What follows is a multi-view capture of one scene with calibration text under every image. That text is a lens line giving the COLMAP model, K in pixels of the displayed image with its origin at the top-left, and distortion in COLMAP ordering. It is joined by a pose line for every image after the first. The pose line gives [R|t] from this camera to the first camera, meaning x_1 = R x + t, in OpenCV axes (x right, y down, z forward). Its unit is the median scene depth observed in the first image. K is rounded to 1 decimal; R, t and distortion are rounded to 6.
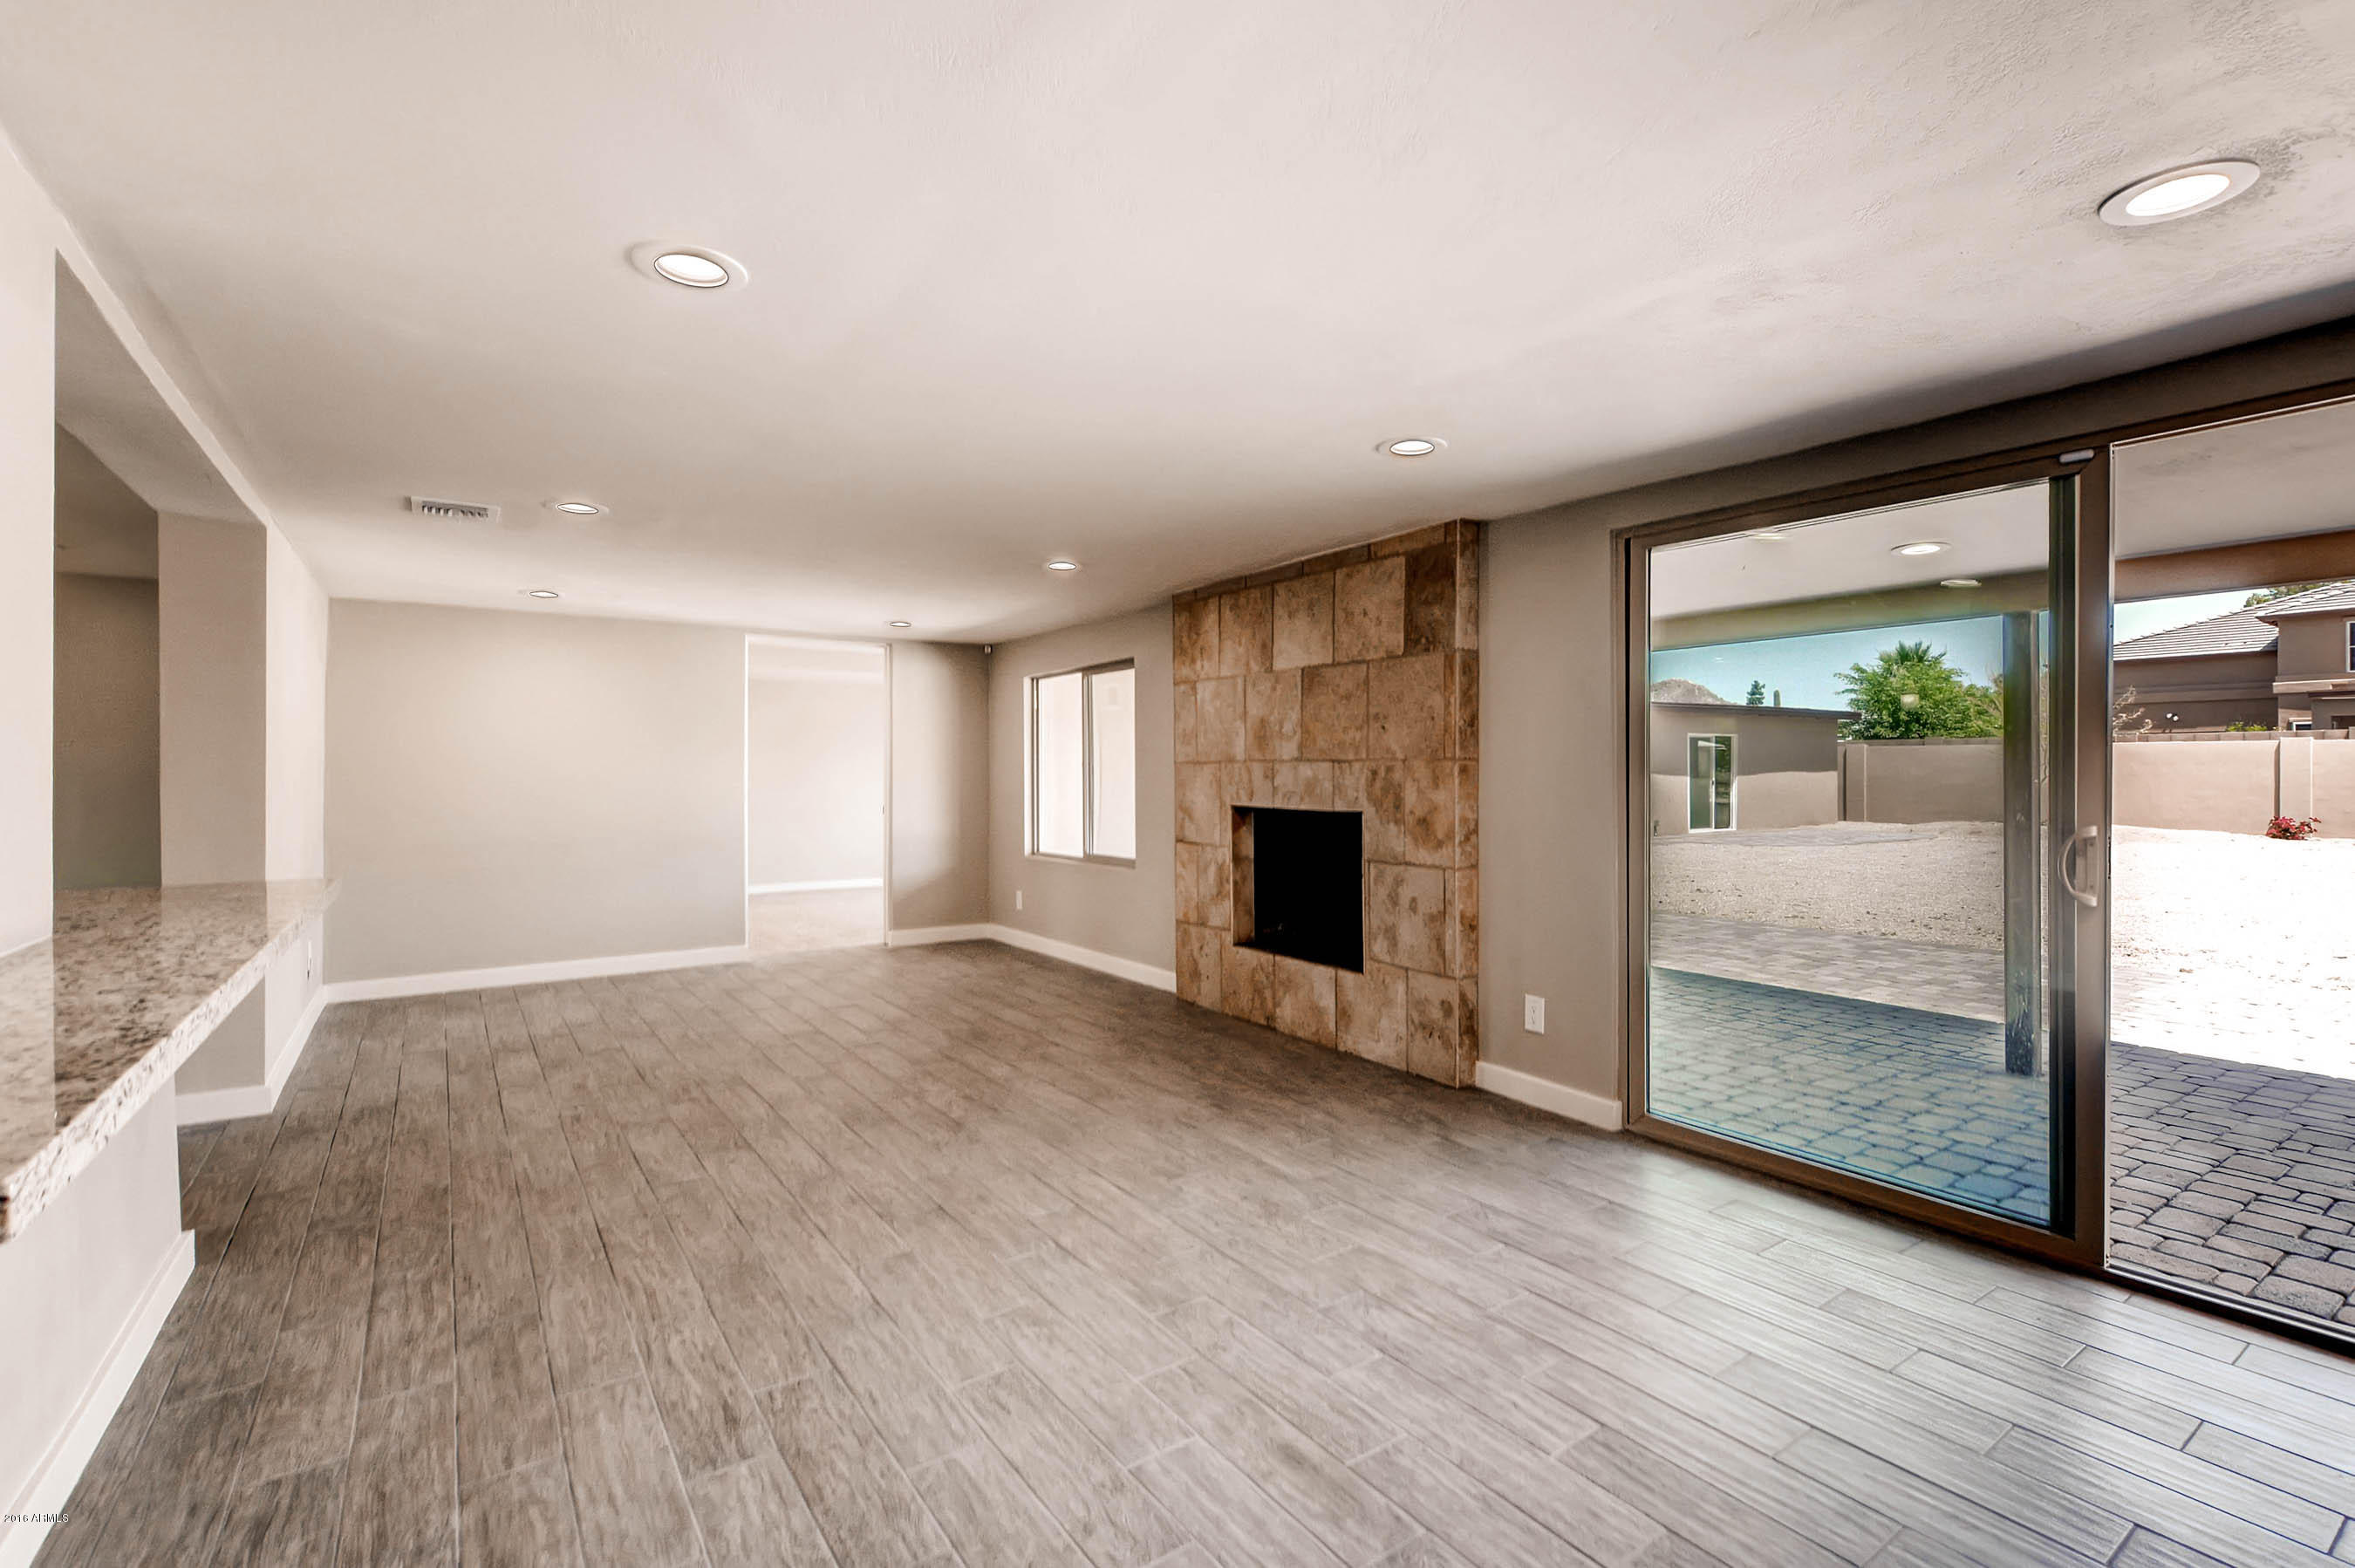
lens RADIAL K [[1064.9, 0, 1190.4], [0, 1064.9, 774.1], [0, 0, 1]] dist [0.001825, -0.000646]
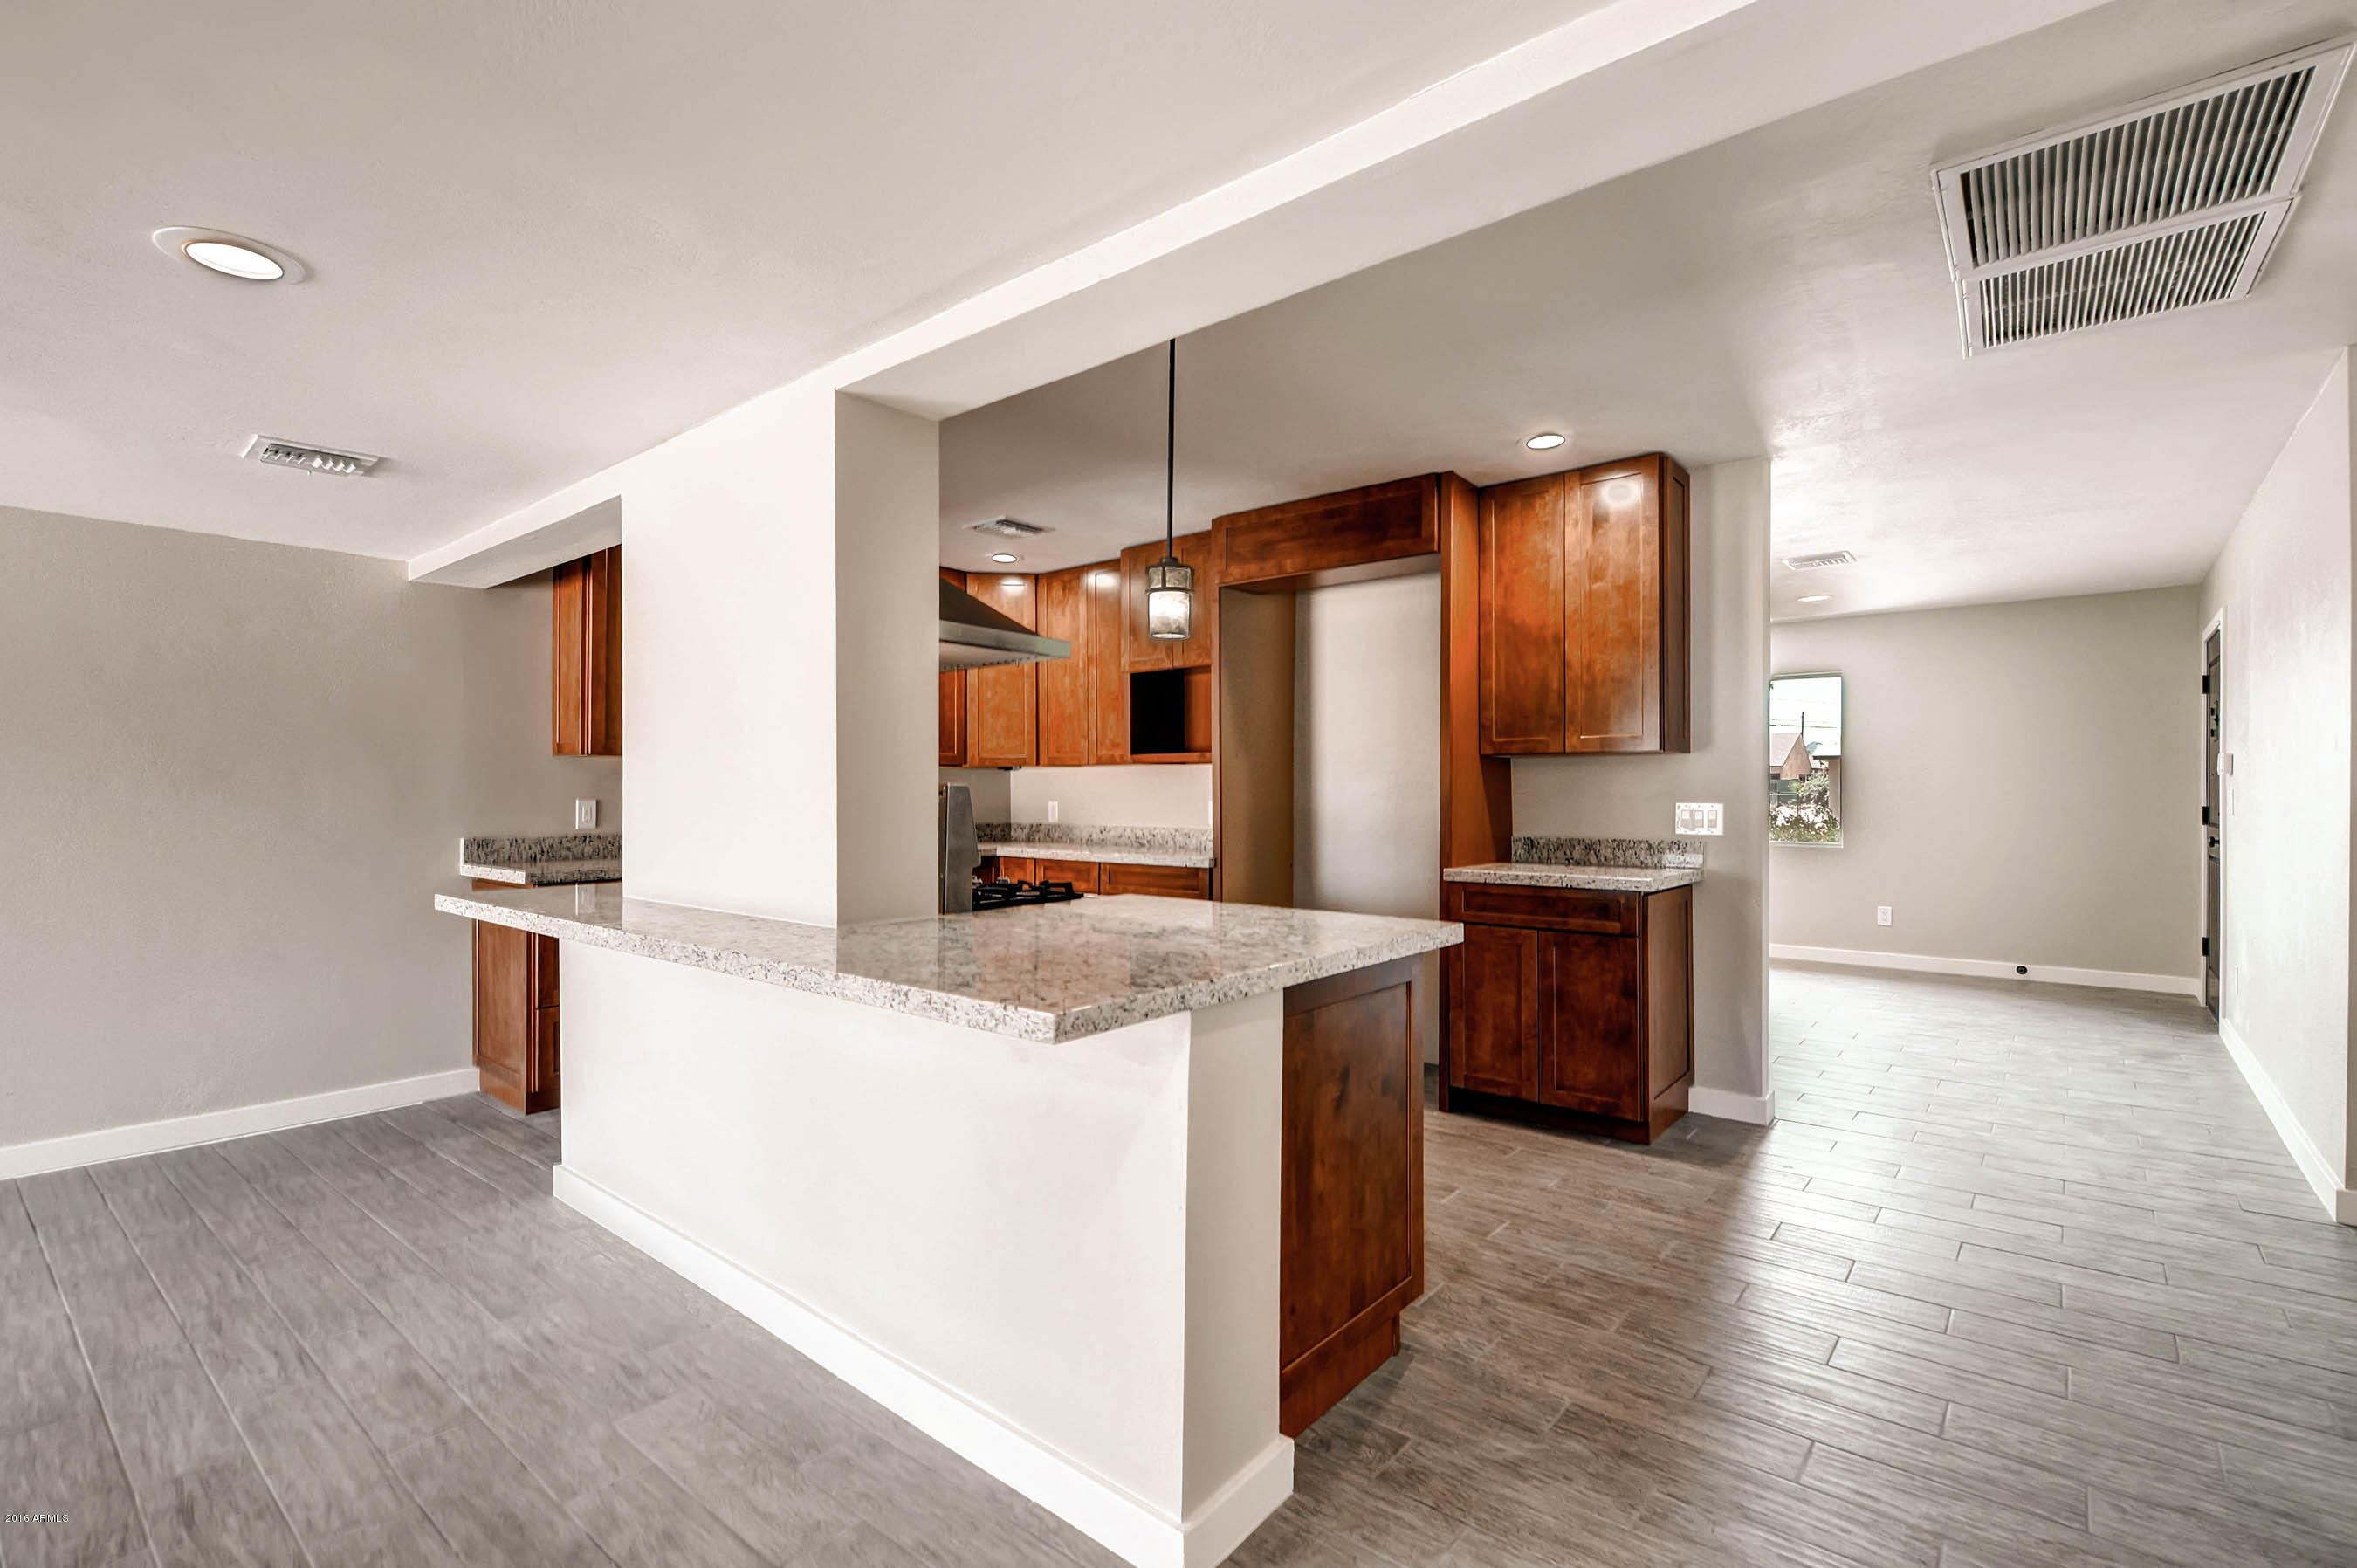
lens RADIAL K [[1065.9, 0, 1191.4], [0, 1065.9, 774.1], [0, 0, 1]] dist [0.001825, -0.000646]
pose [[-0.962202, 0.001091, -0.272335, -0.462904], [0.004412, 0.999923, -0.011582, -0.008220], [0.272301, -0.012346, -0.962133, 0.970333]]
